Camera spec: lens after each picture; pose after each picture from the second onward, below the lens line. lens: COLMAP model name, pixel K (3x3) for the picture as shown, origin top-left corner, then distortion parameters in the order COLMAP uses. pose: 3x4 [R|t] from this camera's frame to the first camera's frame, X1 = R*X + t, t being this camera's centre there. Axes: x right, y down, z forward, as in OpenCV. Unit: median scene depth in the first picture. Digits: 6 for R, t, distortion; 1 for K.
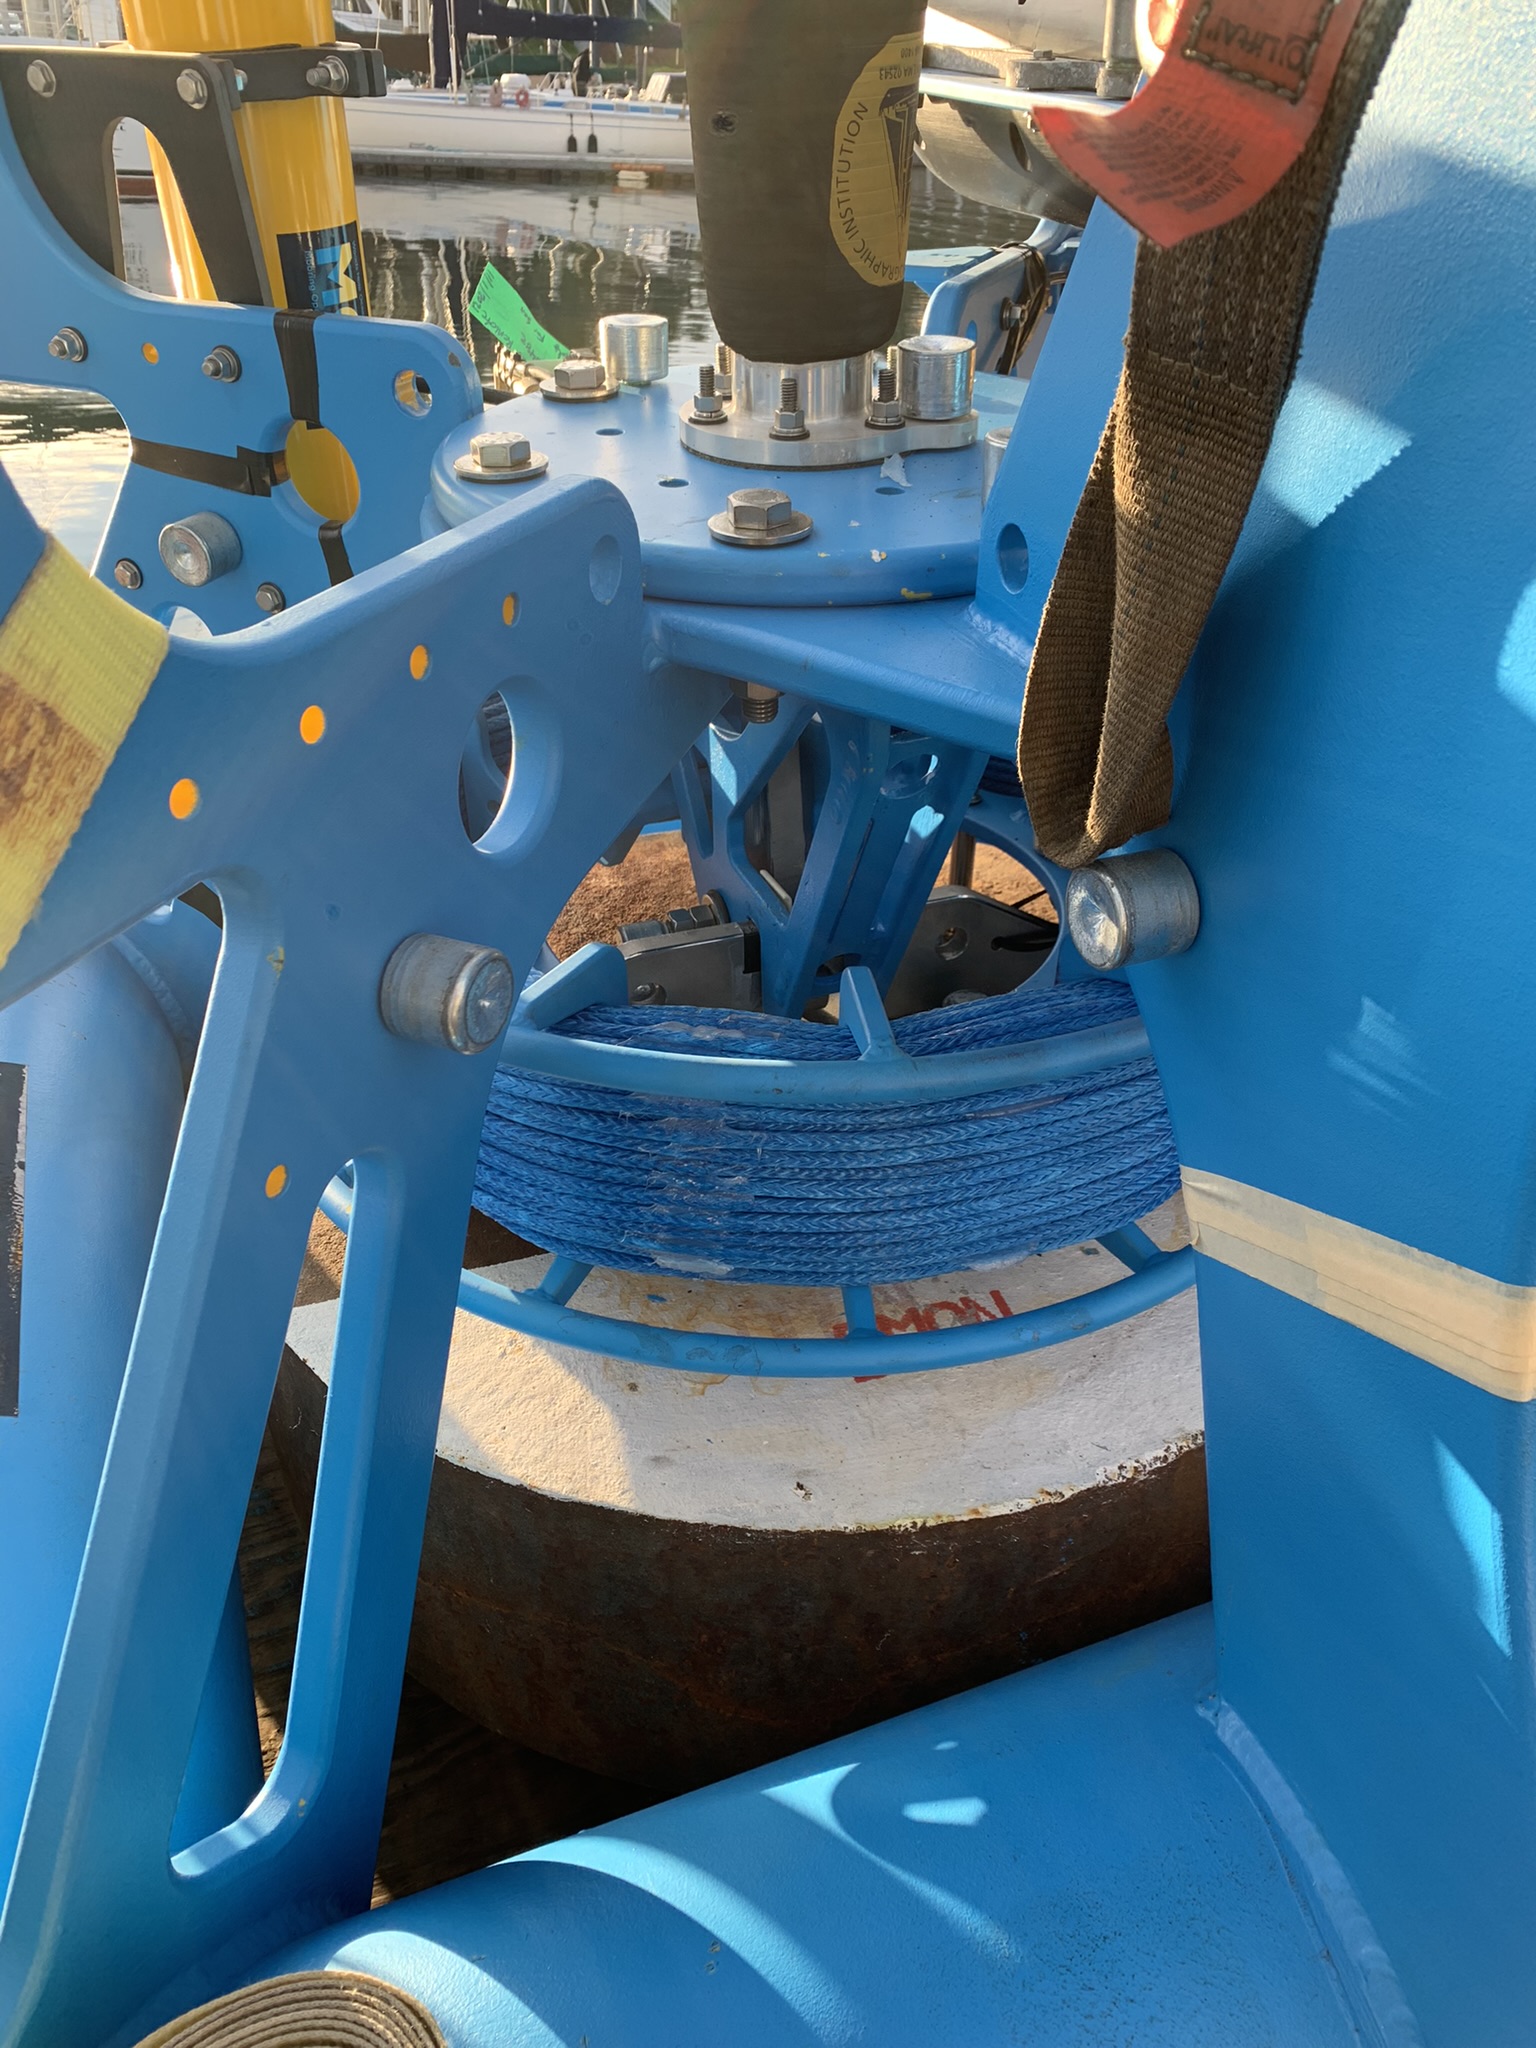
lens RADIAL K [[1577.9, 0, 800.9], [0, 1577.9, 1013.6], [0, 0, 1]] dist [0.076387, -0.061272]
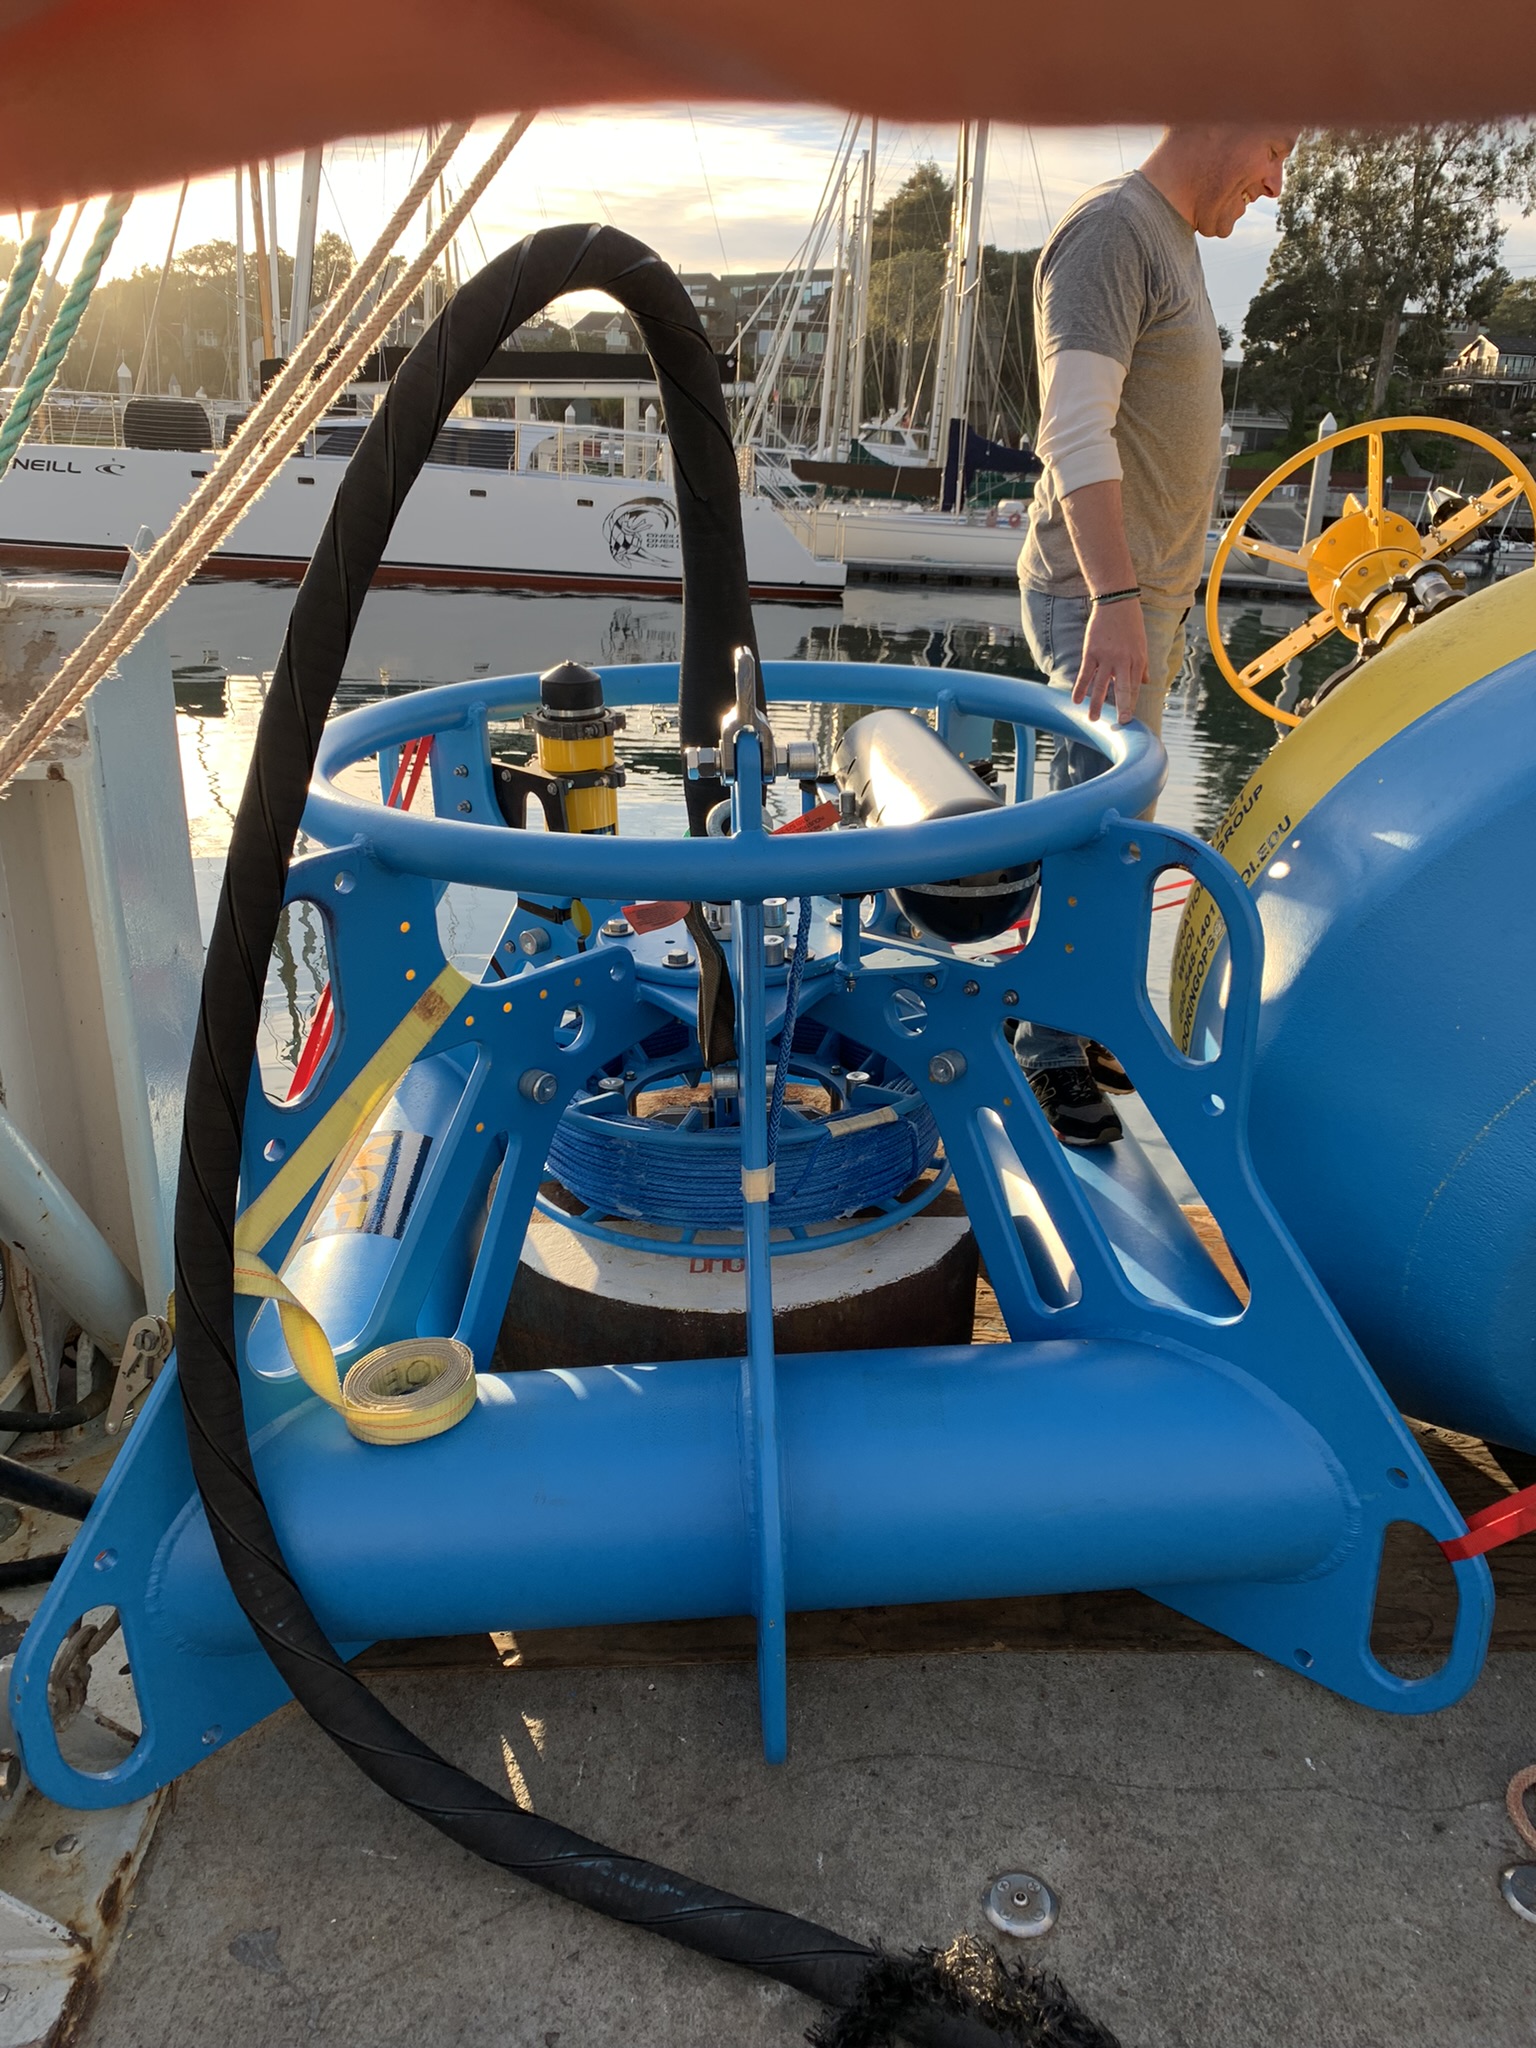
lens RADIAL K [[1577.9, 0, 800.9], [0, 1577.9, 1013.6], [0, 0, 1]] dist [0.076387, -0.061272]
pose [[0.959515, 0.090429, -0.266745, 0.996449], [-0.143979, 0.971445, -0.188585, 0.323011], [0.242074, 0.219356, 0.945137, -1.740638]]
